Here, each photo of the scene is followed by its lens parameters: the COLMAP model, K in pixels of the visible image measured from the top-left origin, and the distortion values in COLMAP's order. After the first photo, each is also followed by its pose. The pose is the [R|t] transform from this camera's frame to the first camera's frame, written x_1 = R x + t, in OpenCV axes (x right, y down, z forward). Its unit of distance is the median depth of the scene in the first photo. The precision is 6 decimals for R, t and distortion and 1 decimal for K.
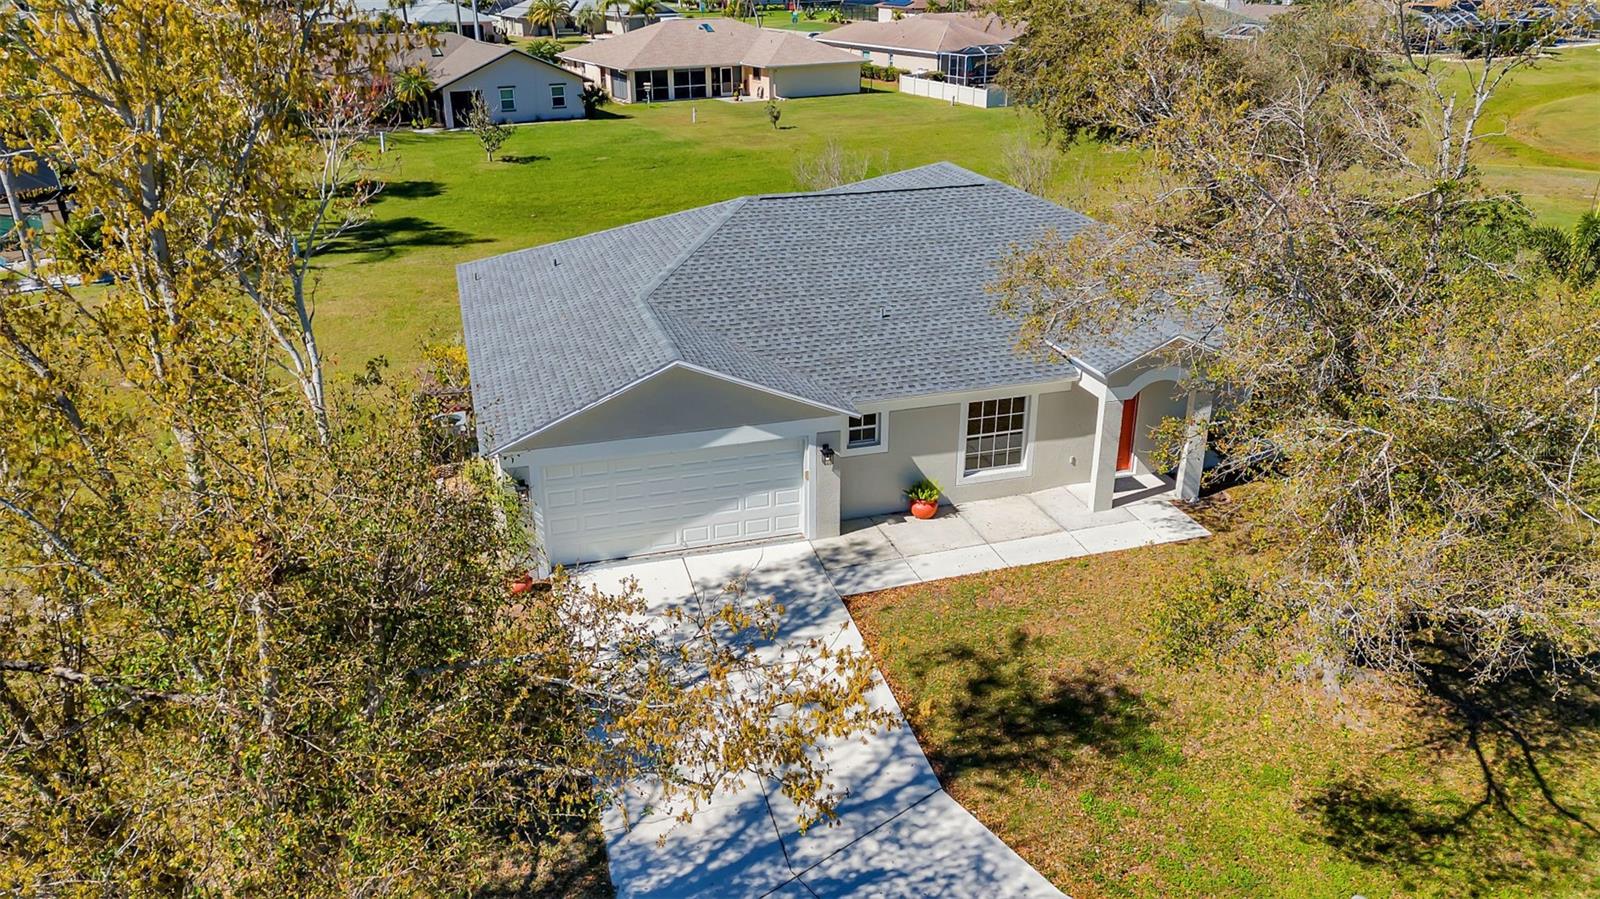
lens RADIAL K [[1172.3, 0, 800.0], [0, 1172.3, 449.5], [0, 0, 1]] dist [0.075618, -0.065242]
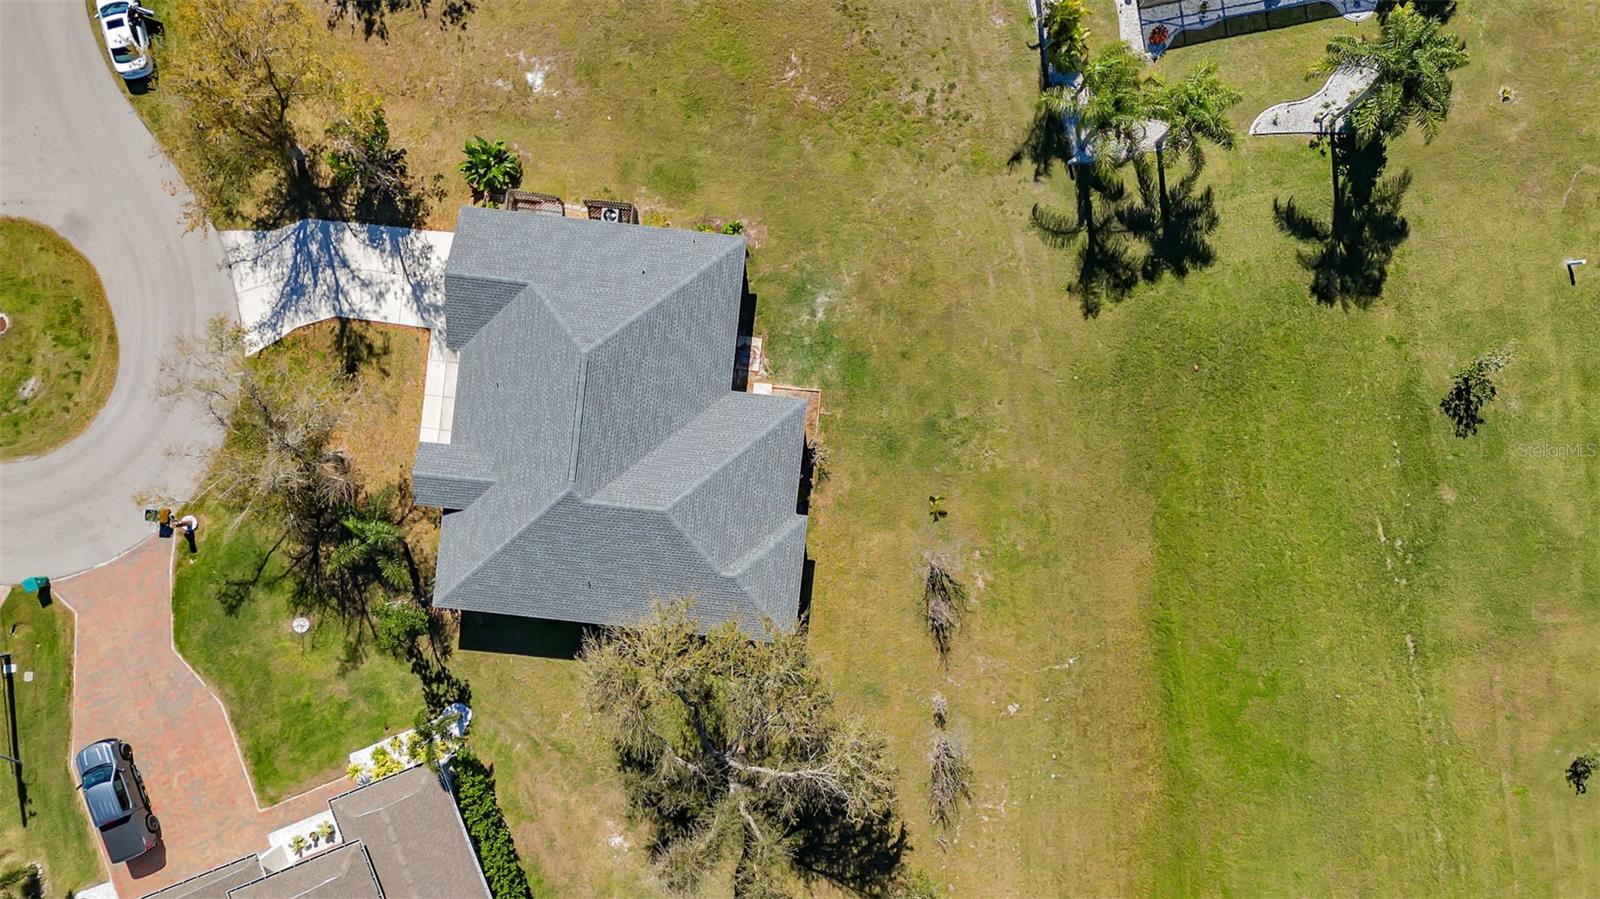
lens RADIAL K [[1140.3, 0, 800.0], [0, 1140.3, 449.5], [0, 0, 1]] dist [0.046930, -0.002935]
pose [[-0.388070, 0.921442, 0.018606, -0.089917], [-0.336853, -0.160601, 0.927759, -2.702335], [0.857865, 0.353768, 0.372715, 0.816818]]
